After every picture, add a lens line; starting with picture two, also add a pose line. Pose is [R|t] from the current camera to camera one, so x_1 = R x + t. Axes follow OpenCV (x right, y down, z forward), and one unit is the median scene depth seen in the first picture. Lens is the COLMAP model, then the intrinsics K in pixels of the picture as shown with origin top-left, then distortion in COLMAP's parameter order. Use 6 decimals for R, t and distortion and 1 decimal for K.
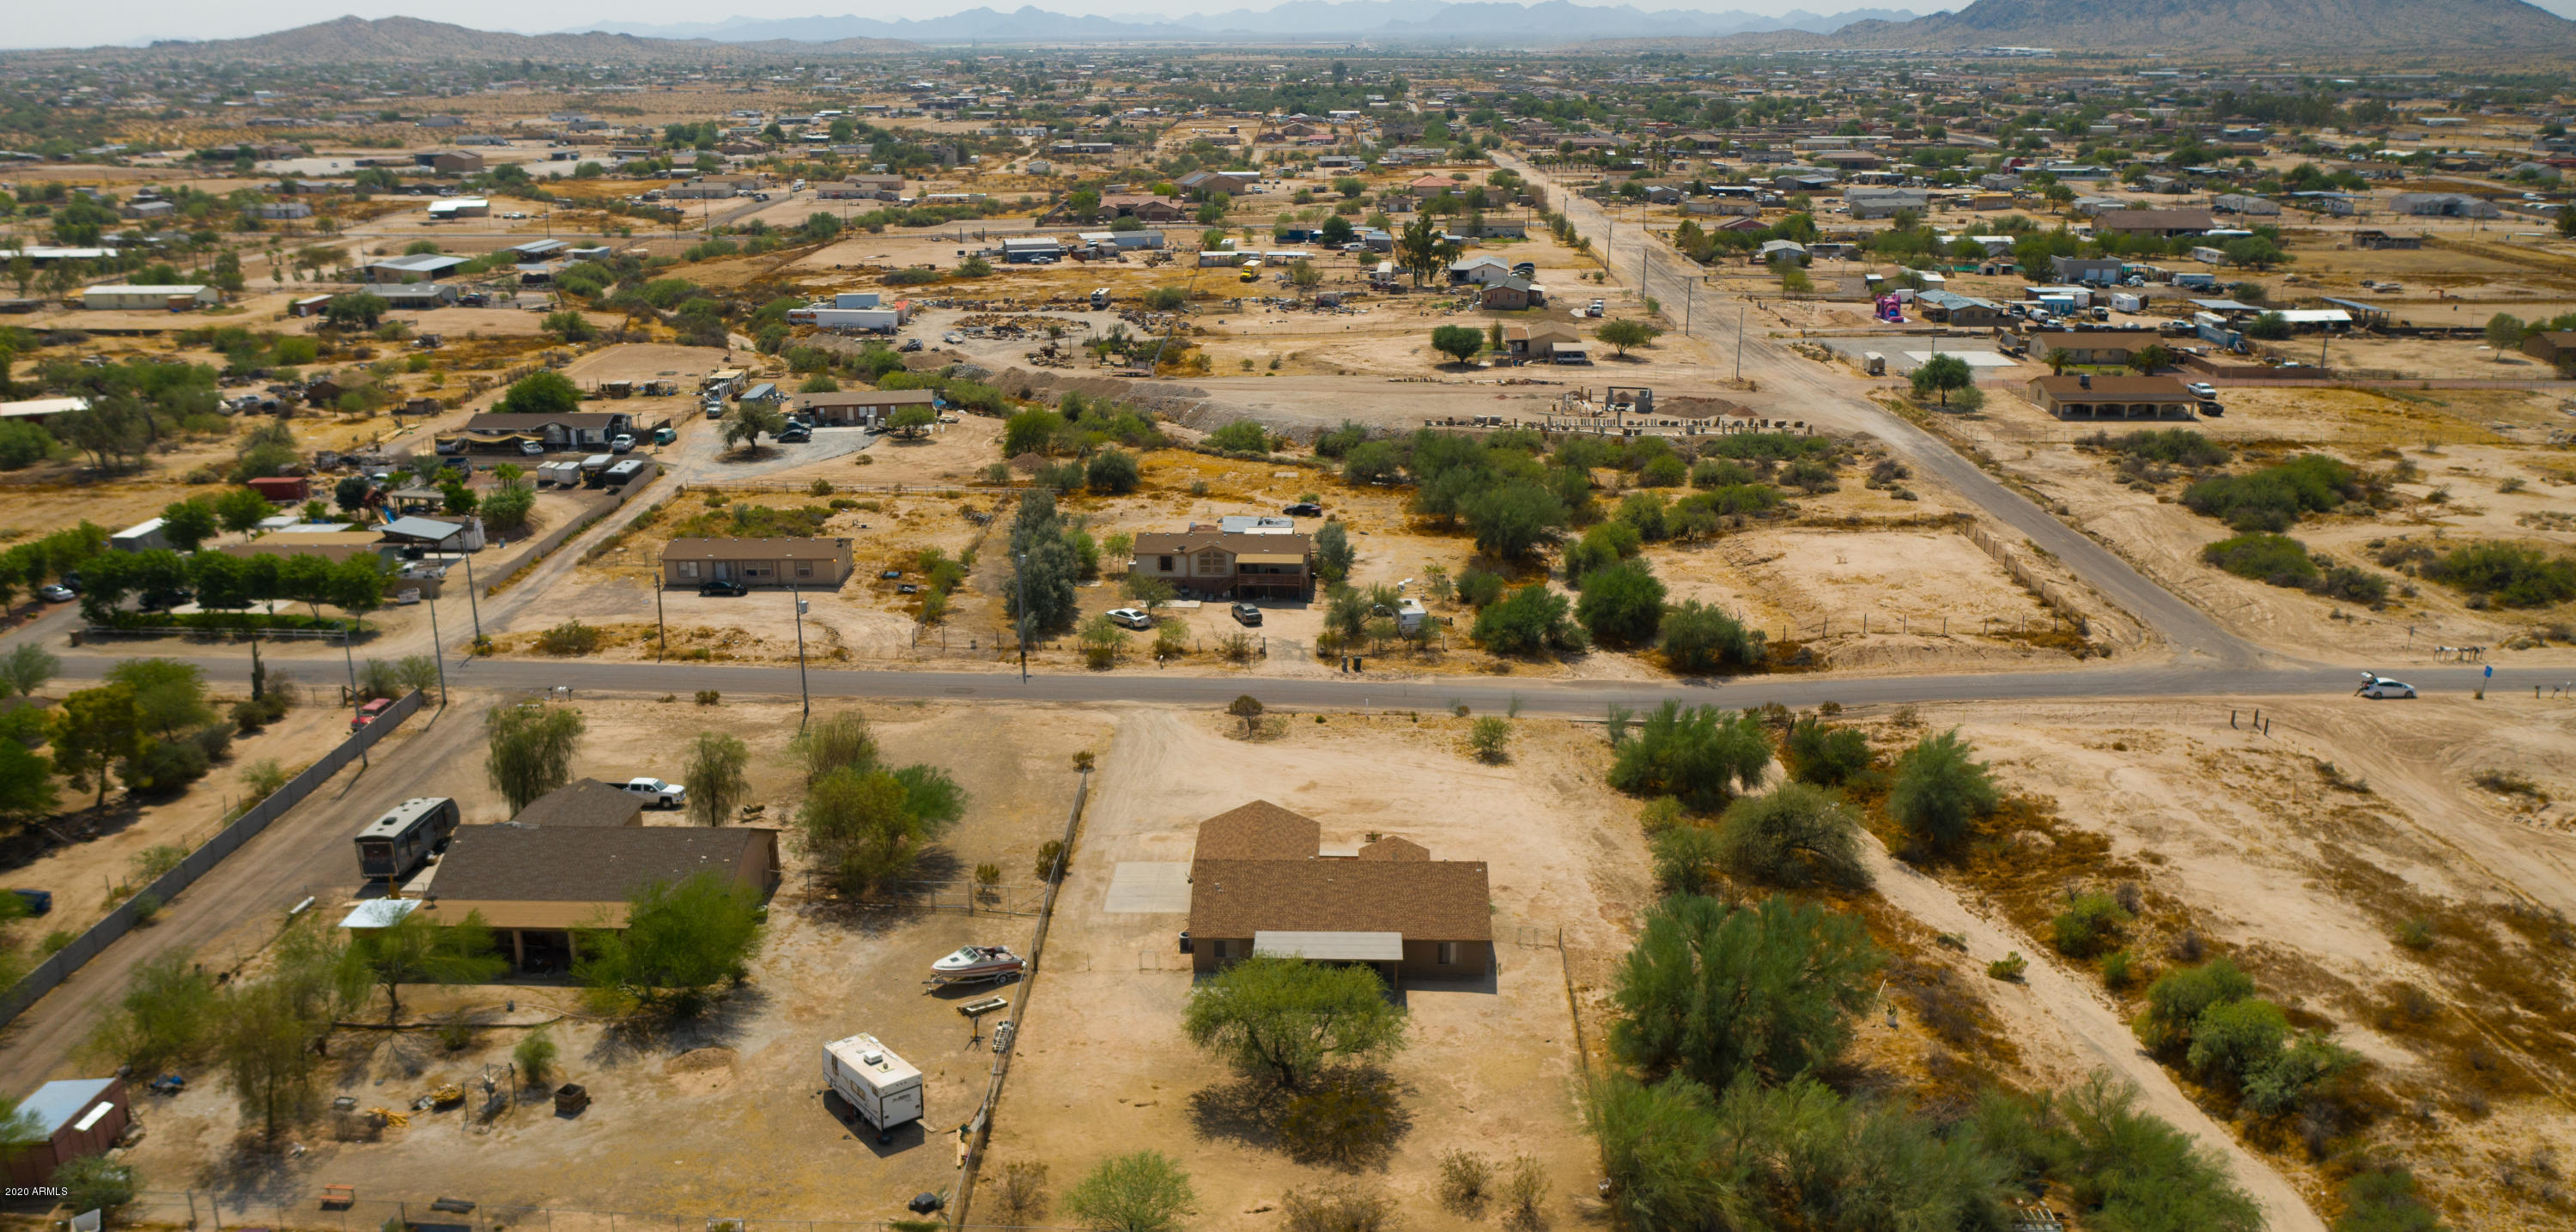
lens RADIAL K [[2024.9, 0, 1290.9], [0, 2024.9, 693.1], [0, 0, 1]] dist [-0.021183, -0.000501]
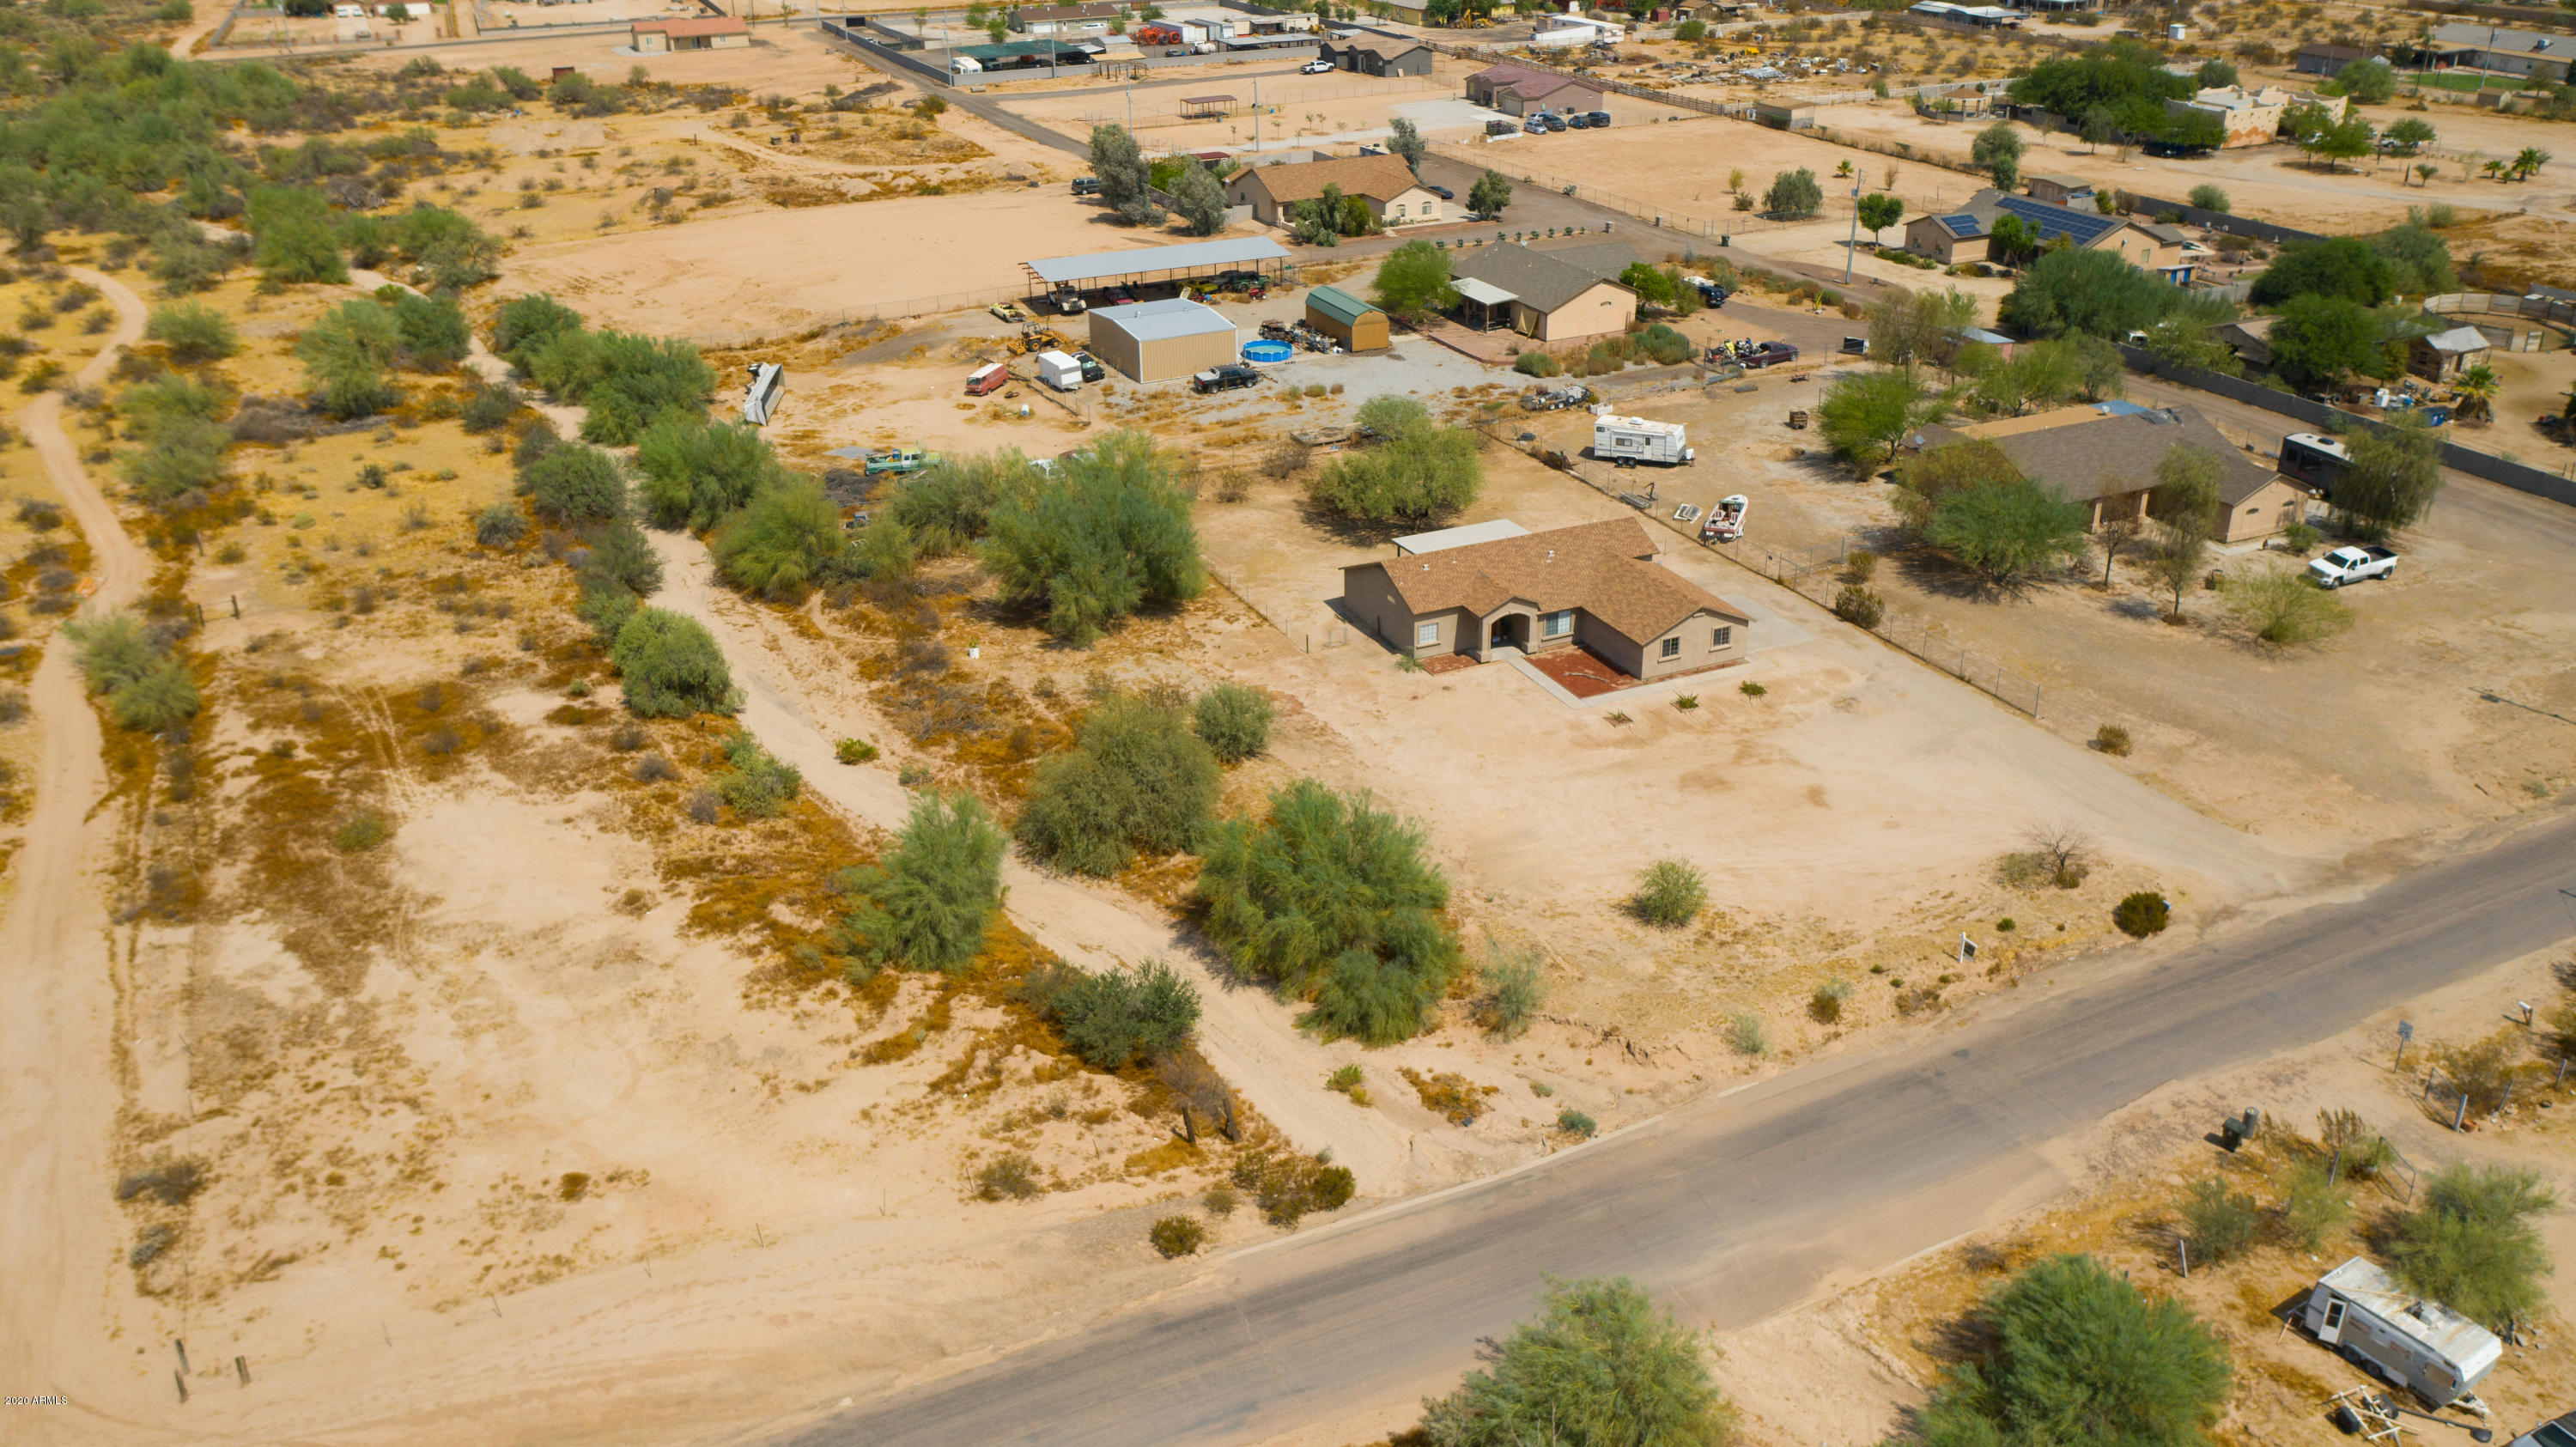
lens RADIAL K [[2020.8, 0, 1296.2], [0, 2020.8, 706.8], [0, 0, 1]] dist [-0.020219, 0.002982]
pose [[-0.893939, 0.201172, -0.400504, 0.364717], [-0.126106, 0.744605, 0.655485, -0.338404], [0.430082, 0.636470, -0.640262, 1.120408]]
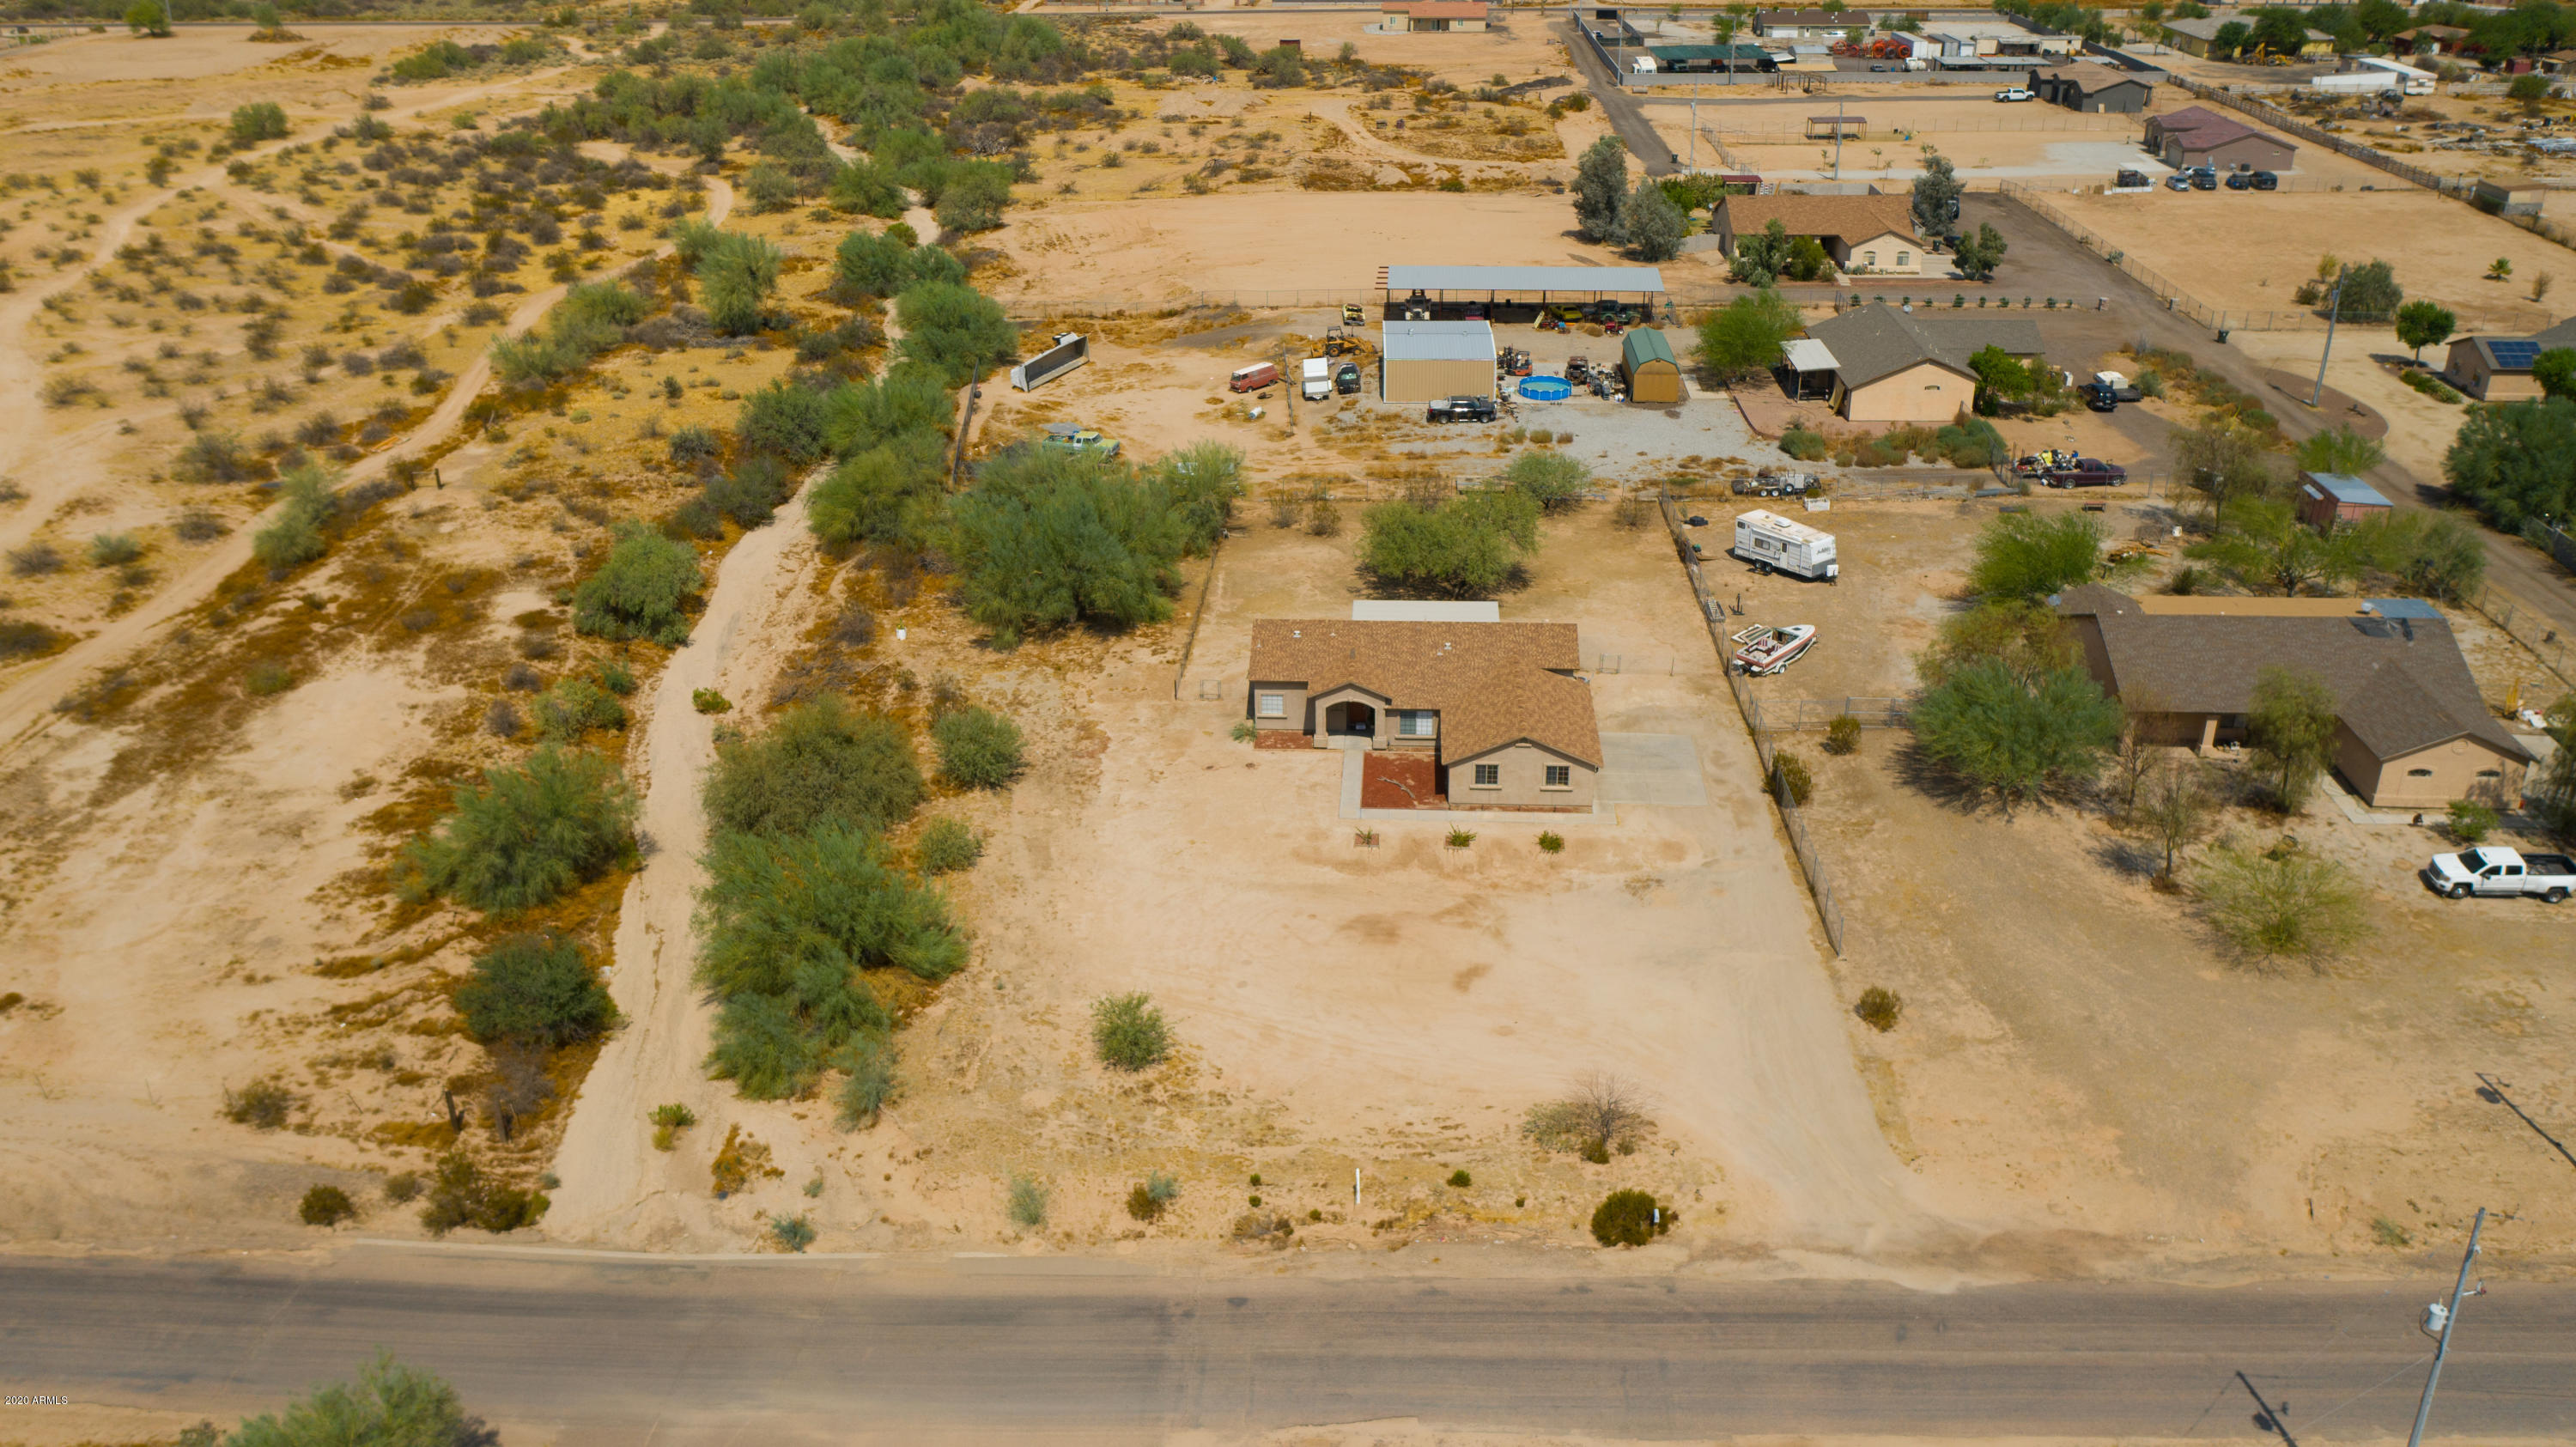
lens RADIAL K [[2020.8, 0, 1298.5], [0, 2020.8, 709.9], [0, 0, 1]] dist [-0.020219, 0.002982]
pose [[-0.999678, -0.000575, 0.025376, 0.036063], [0.016947, 0.729131, 0.684165, -0.344429], [-0.018896, 0.684374, -0.728886, 1.145958]]
